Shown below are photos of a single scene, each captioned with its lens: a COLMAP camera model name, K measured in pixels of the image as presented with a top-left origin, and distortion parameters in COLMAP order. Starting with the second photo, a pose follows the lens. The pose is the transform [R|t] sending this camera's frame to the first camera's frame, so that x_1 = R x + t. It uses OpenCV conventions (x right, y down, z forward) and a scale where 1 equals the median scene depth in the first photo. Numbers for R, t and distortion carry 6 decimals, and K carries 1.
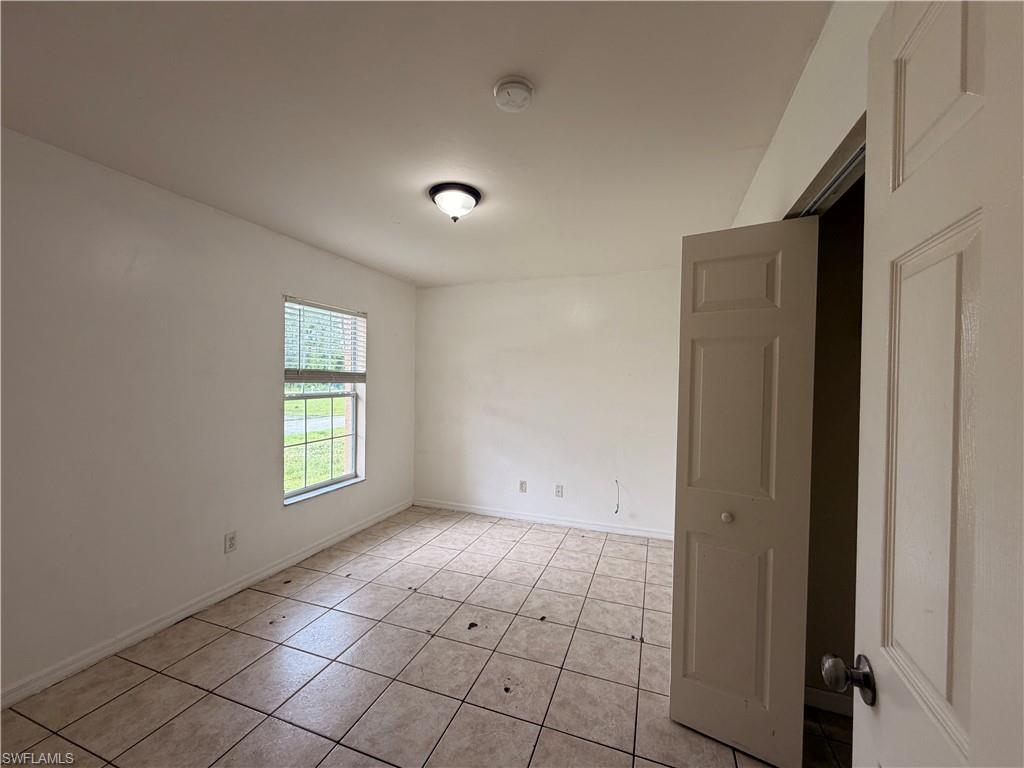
lens RADIAL K [[408.9, 0, 515.8], [0, 408.9, 386.0], [0, 0, 1]] dist [0.001456, 0.000348]
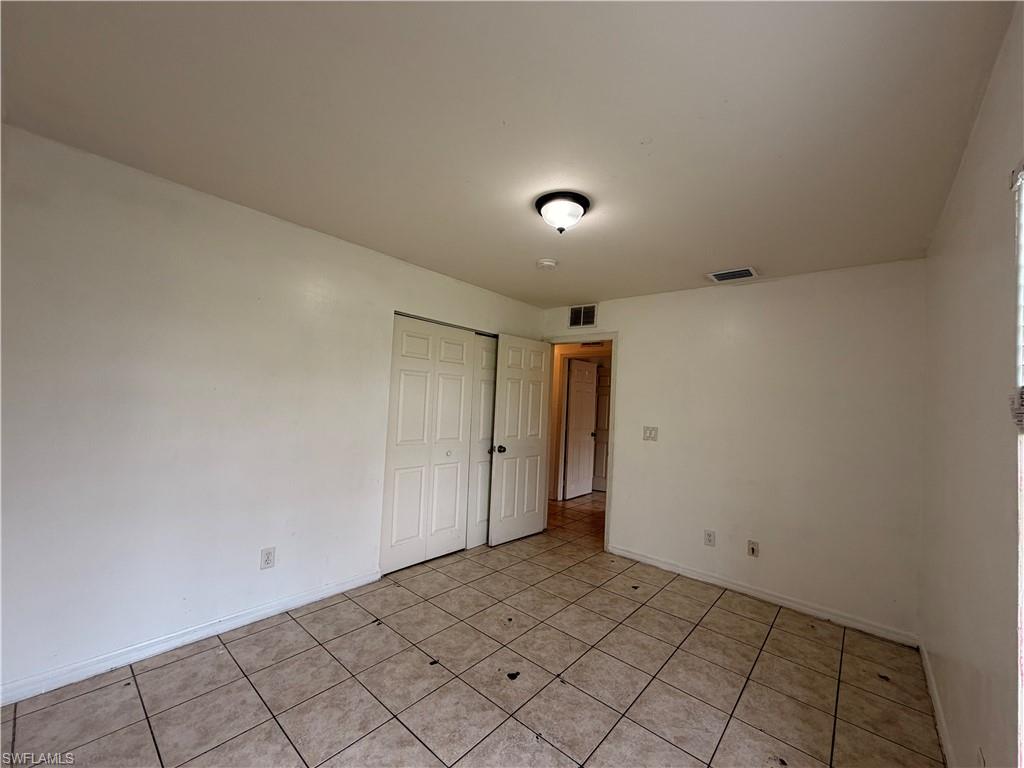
lens RADIAL K [[408.9, 0, 515.5], [0, 408.9, 385.4], [0, 0, 1]] dist [0.001456, 0.000348]
pose [[-0.931916, -0.046540, 0.359677, -0.416678], [-0.059626, 0.997898, -0.025366, -0.012241], [-0.357740, -0.045085, -0.932732, 1.939432]]
